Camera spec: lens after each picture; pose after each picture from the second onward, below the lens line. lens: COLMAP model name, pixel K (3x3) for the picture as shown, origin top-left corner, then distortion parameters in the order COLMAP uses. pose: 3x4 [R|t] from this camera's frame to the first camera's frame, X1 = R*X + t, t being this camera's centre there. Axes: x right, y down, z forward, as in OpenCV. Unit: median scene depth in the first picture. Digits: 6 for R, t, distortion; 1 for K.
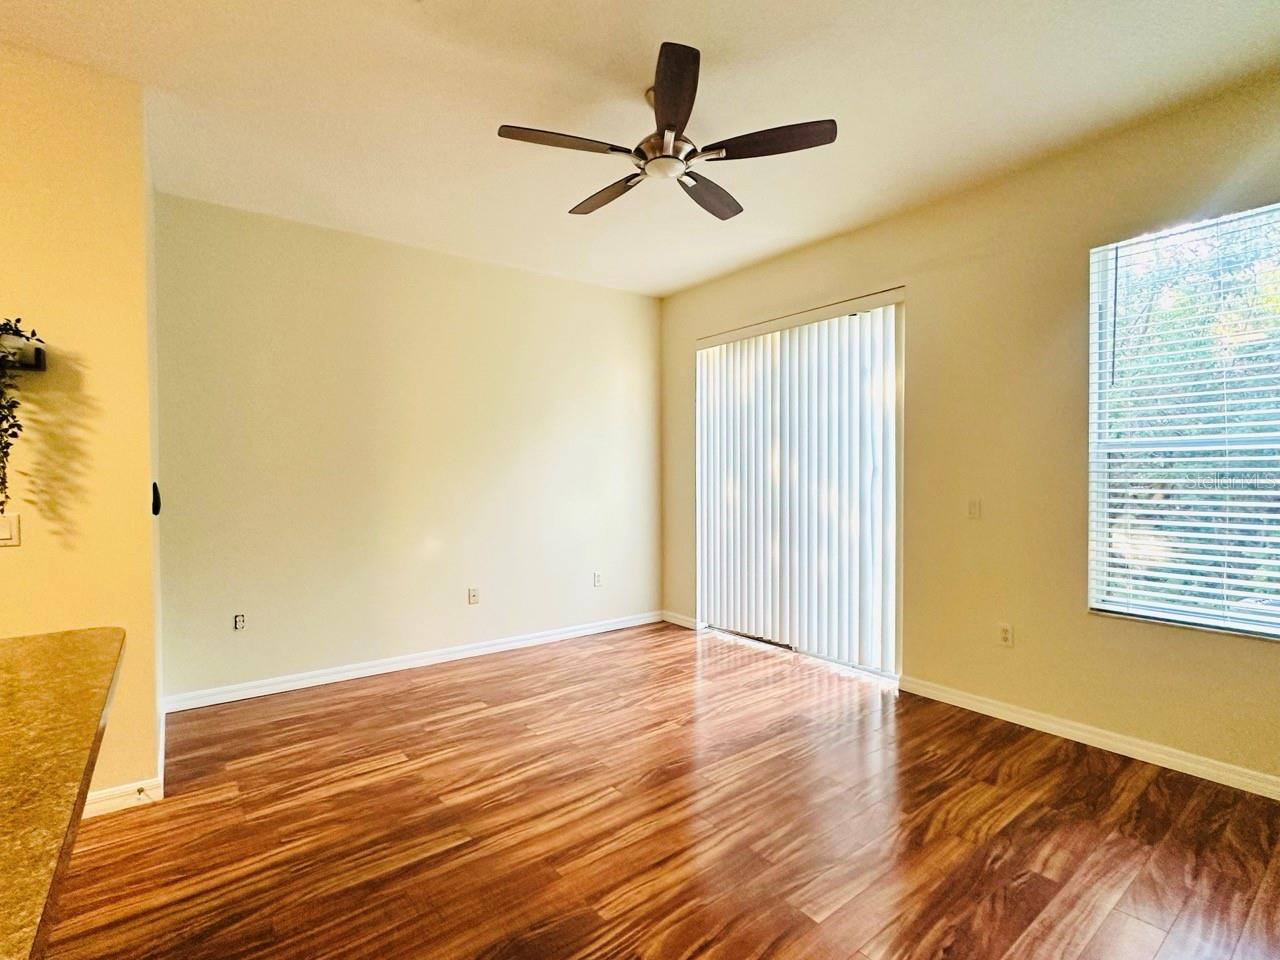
lens RADIAL K [[607.5, 0, 638.6], [0, 607.5, 486.6], [0, 0, 1]] dist [-0.002465, -0.000122]
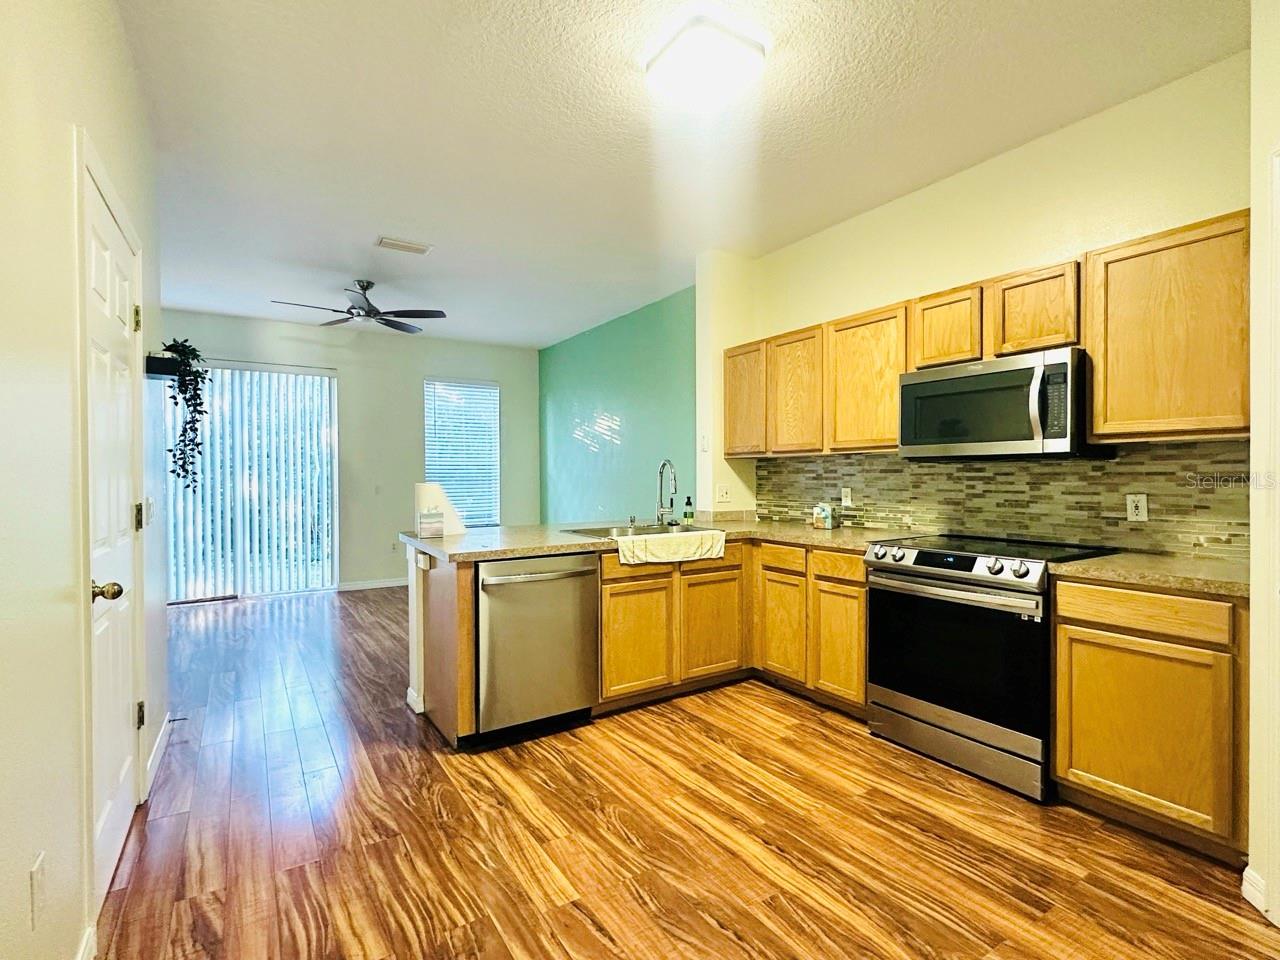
lens RADIAL K [[609.1, 0, 637.3], [0, 609.1, 481.8], [0, 0, 1]] dist [-0.003521, 0.000577]
pose [[0.081506, -0.007611, 0.996644, -1.482319], [0.026391, 0.999637, 0.005476, 0.022601], [-0.996323, 0.025856, 0.081677, -0.047040]]
